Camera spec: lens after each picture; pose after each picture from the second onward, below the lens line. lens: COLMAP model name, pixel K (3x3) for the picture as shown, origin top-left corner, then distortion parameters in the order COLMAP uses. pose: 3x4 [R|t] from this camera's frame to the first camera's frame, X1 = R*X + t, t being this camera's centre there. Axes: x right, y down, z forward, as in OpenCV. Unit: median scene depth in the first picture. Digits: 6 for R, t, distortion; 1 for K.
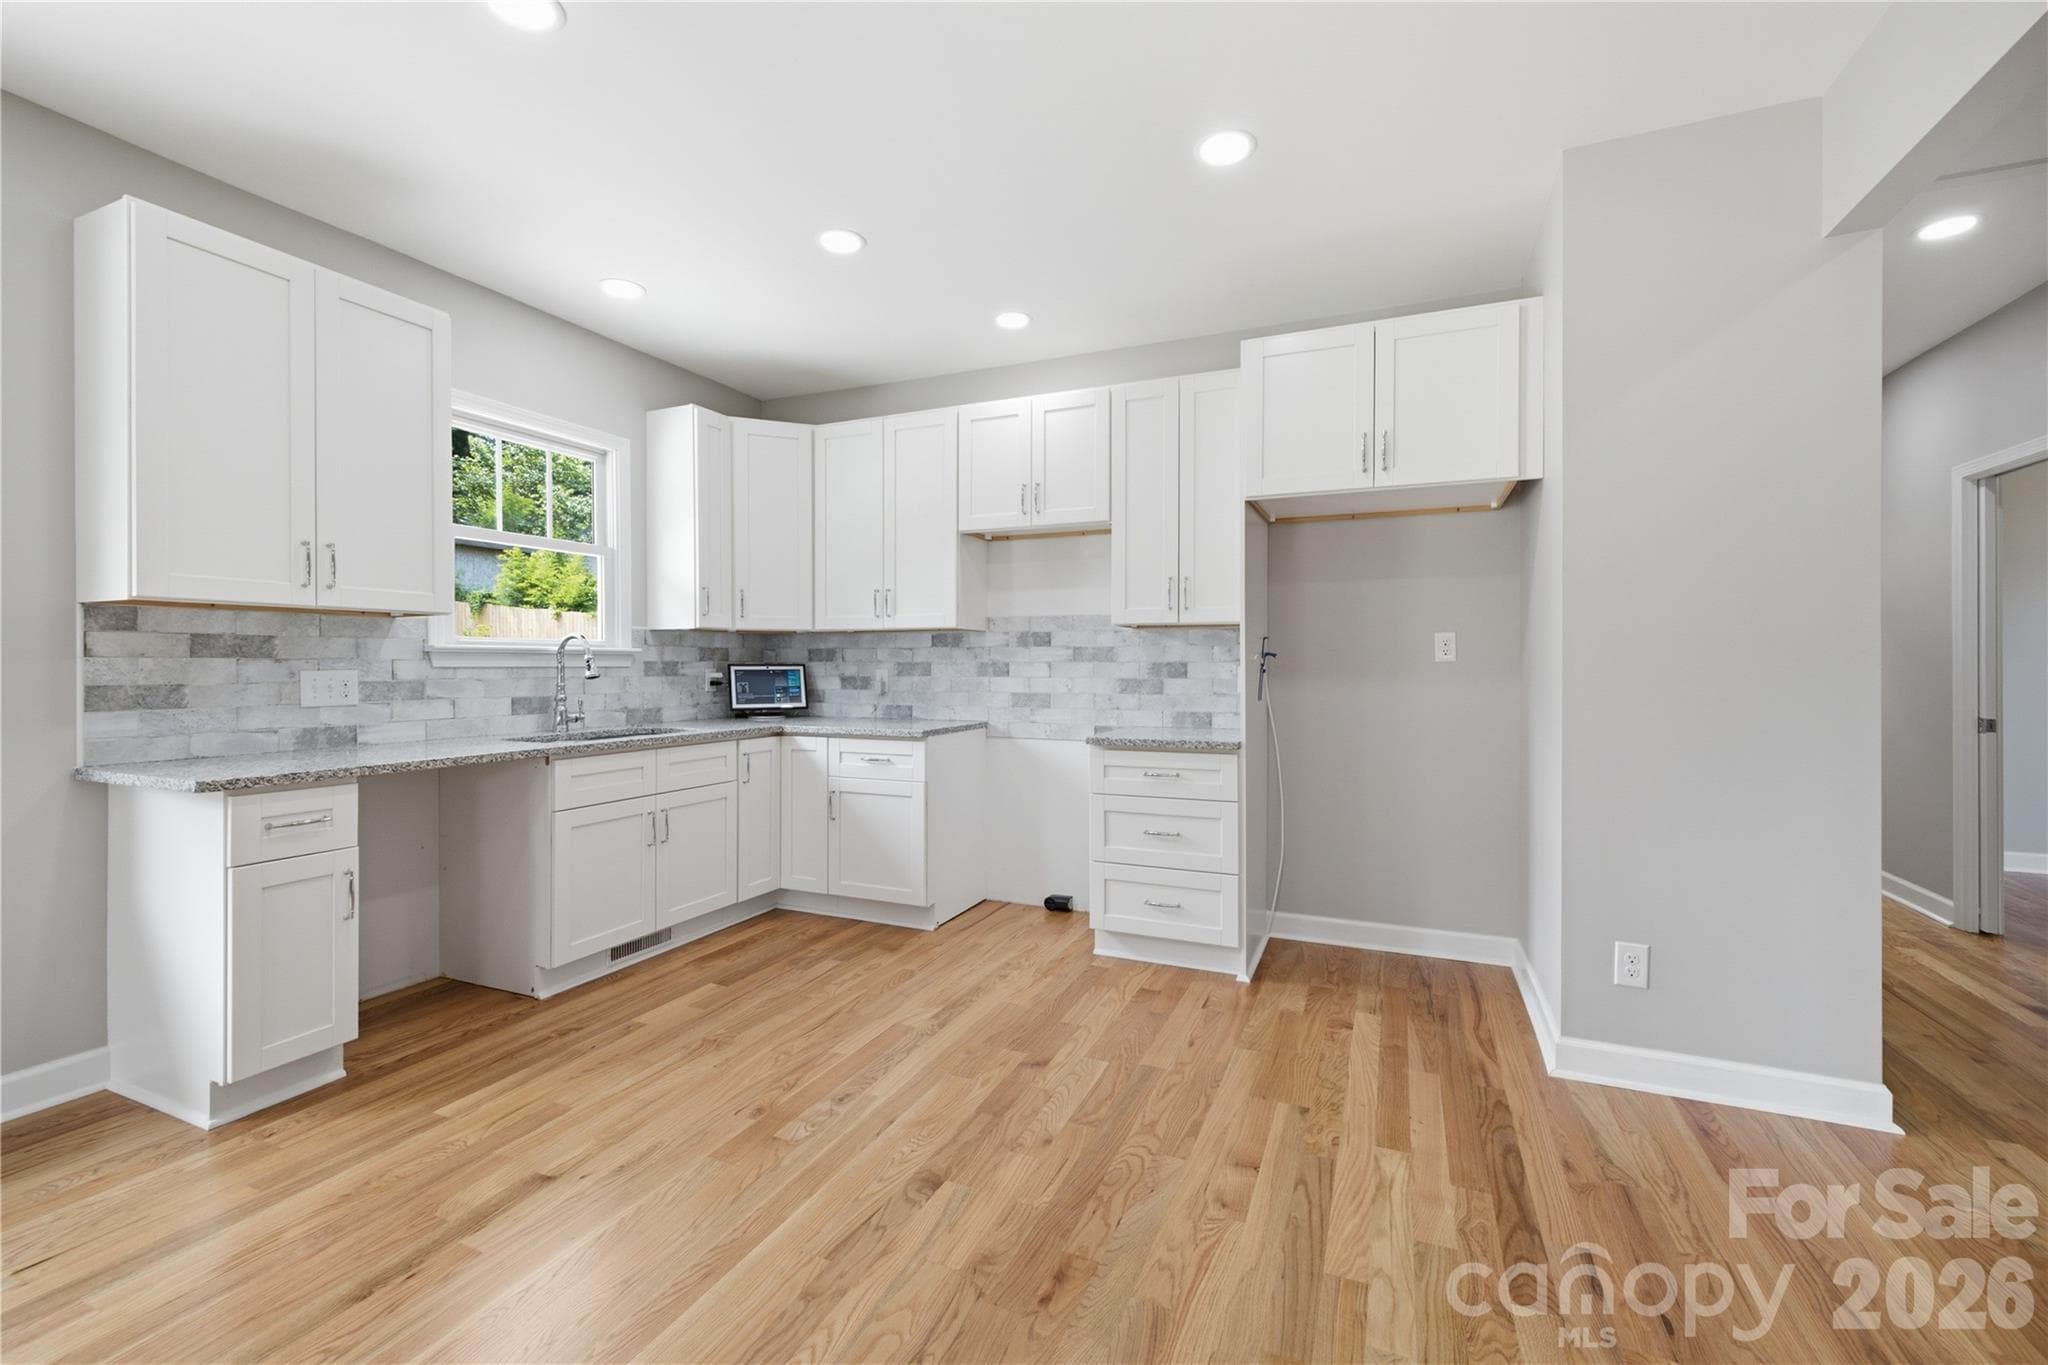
lens RADIAL K [[862.5, 0, 1033.9], [0, 862.5, 662.2], [0, 0, 1]] dist [0.004045, -0.000523]
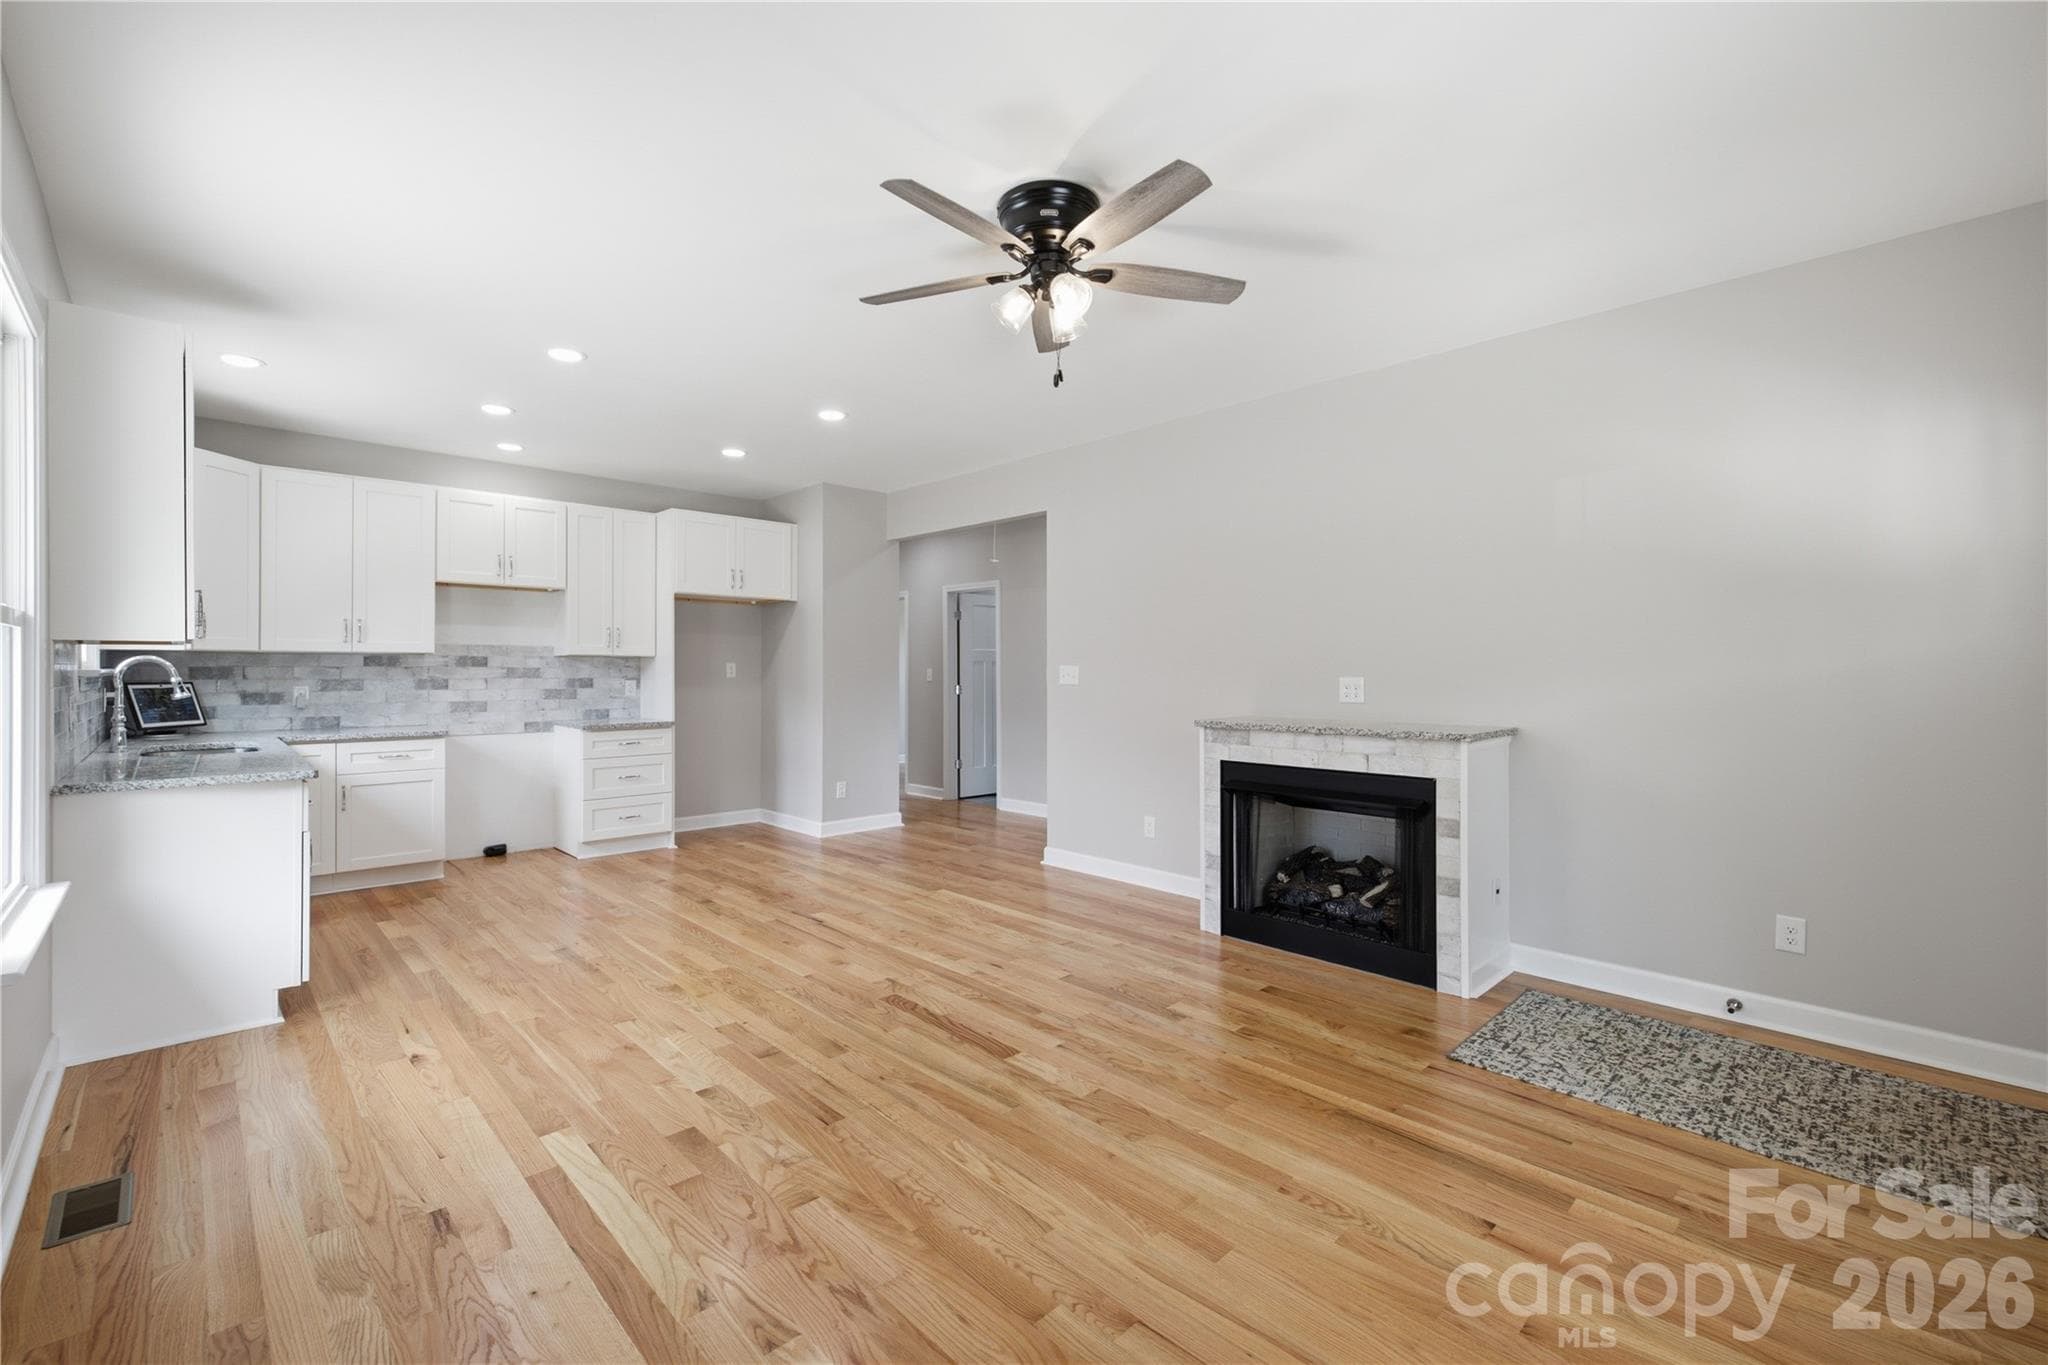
lens RADIAL K [[865.3, 0, 1027.4], [0, 865.3, 665.7], [0, 0, 1]] dist [0.001594, -0.000078]
pose [[0.385999, 0.004495, 0.922488, -1.076878], [-0.004784, 0.999984, -0.002870, -0.024355], [-0.922487, -0.003305, 0.386014, -0.397318]]
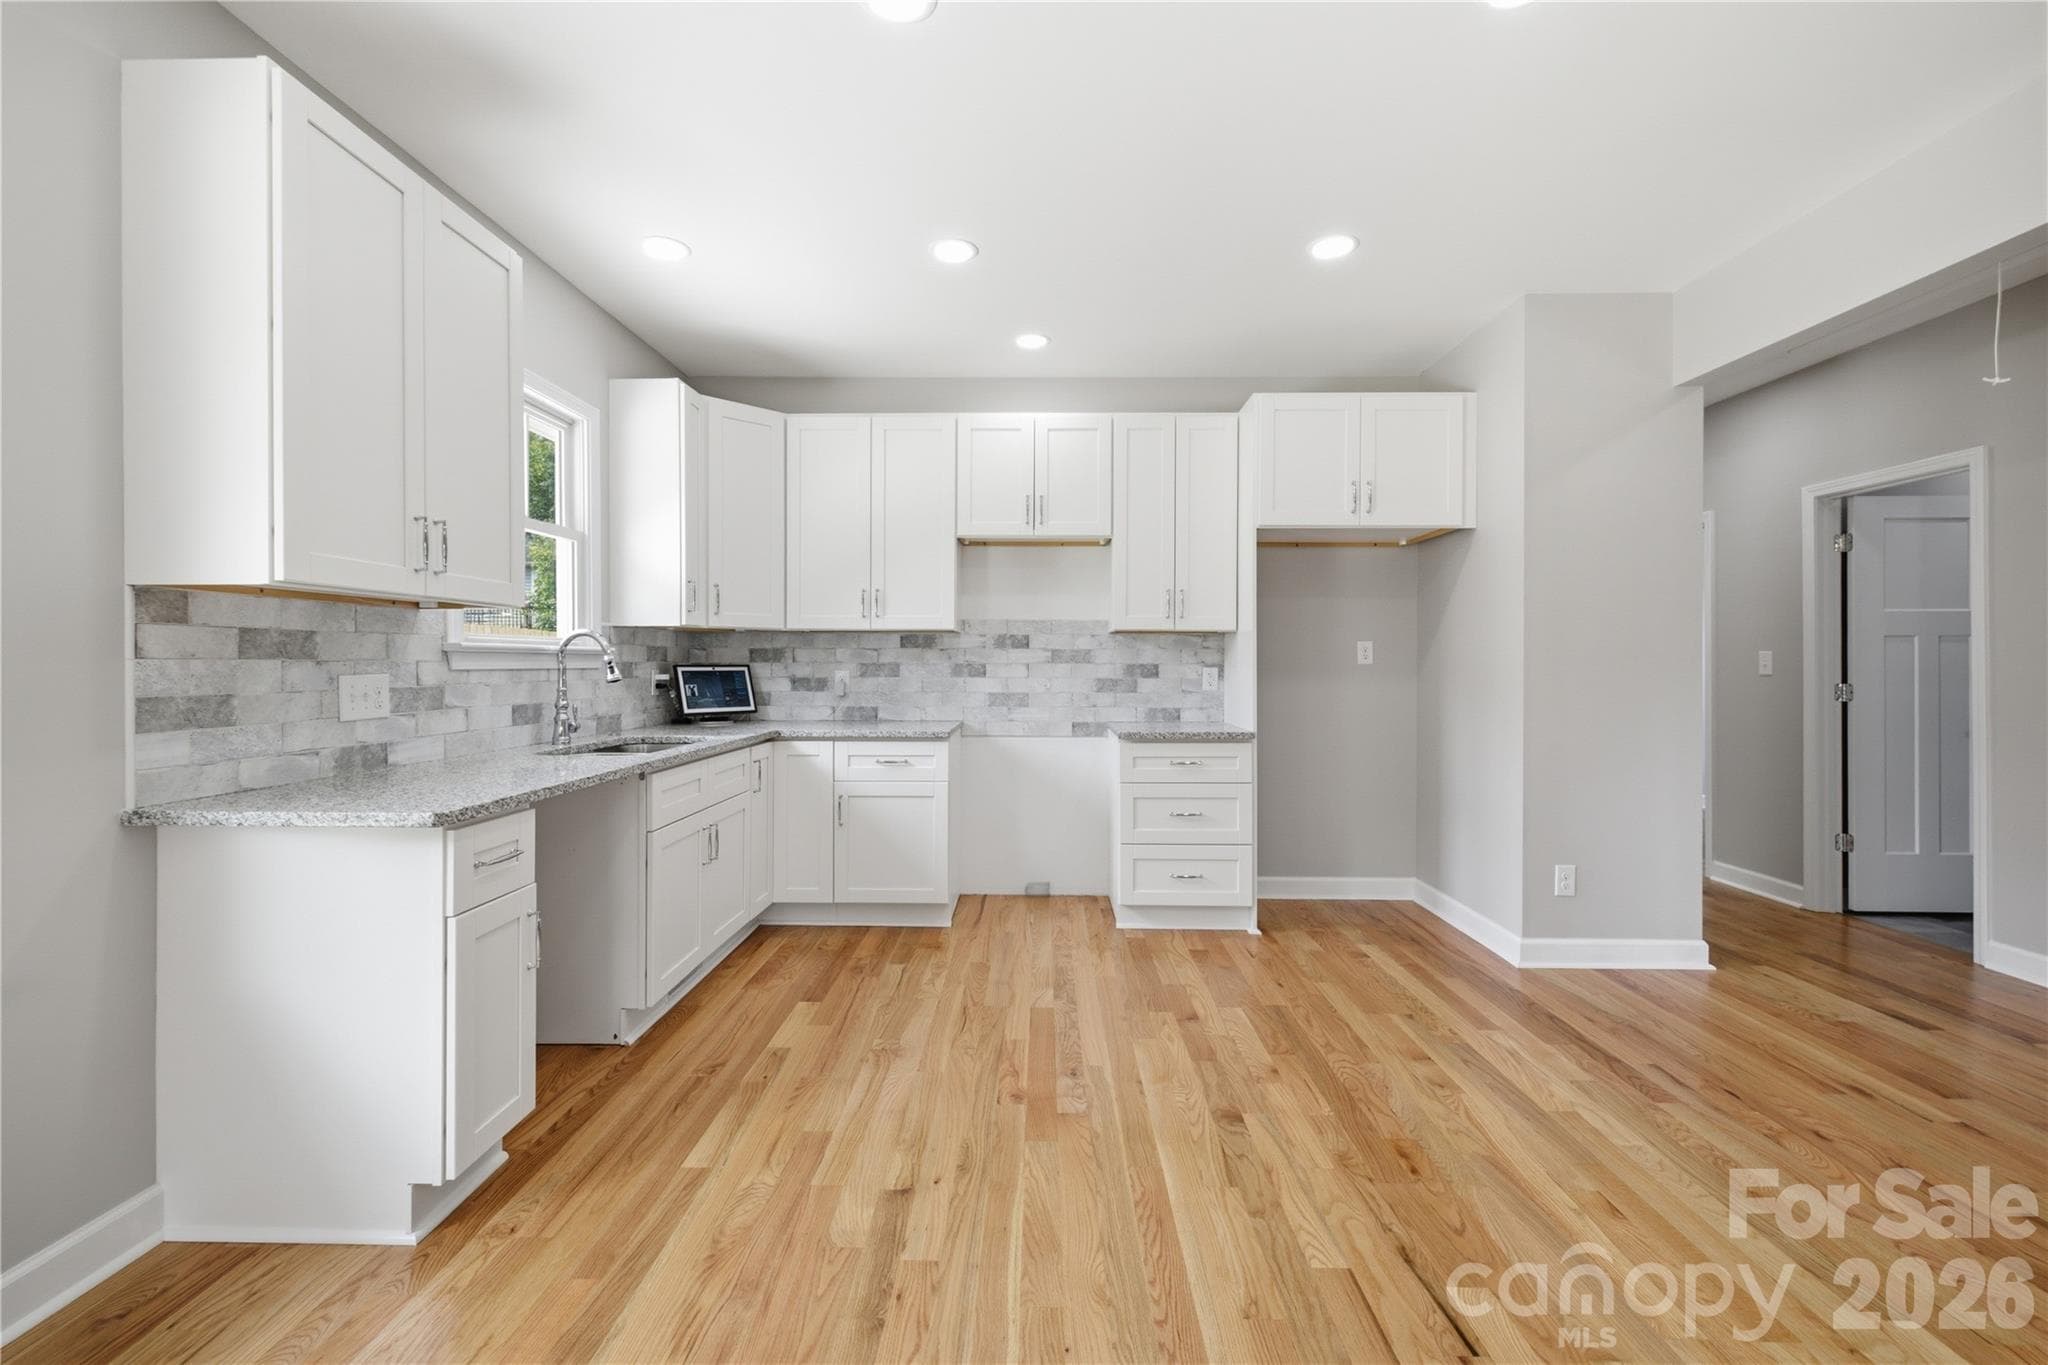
lens RADIAL K [[862.5, 0, 1033.9], [0, 862.5, 662.2], [0, 0, 1]] dist [0.004045, -0.000523]
pose [[0.923882, 0.002081, 0.382673, -0.439236], [-0.003121, 0.999993, 0.002095, -0.004528], [-0.382666, -0.003130, 0.923882, 0.019749]]
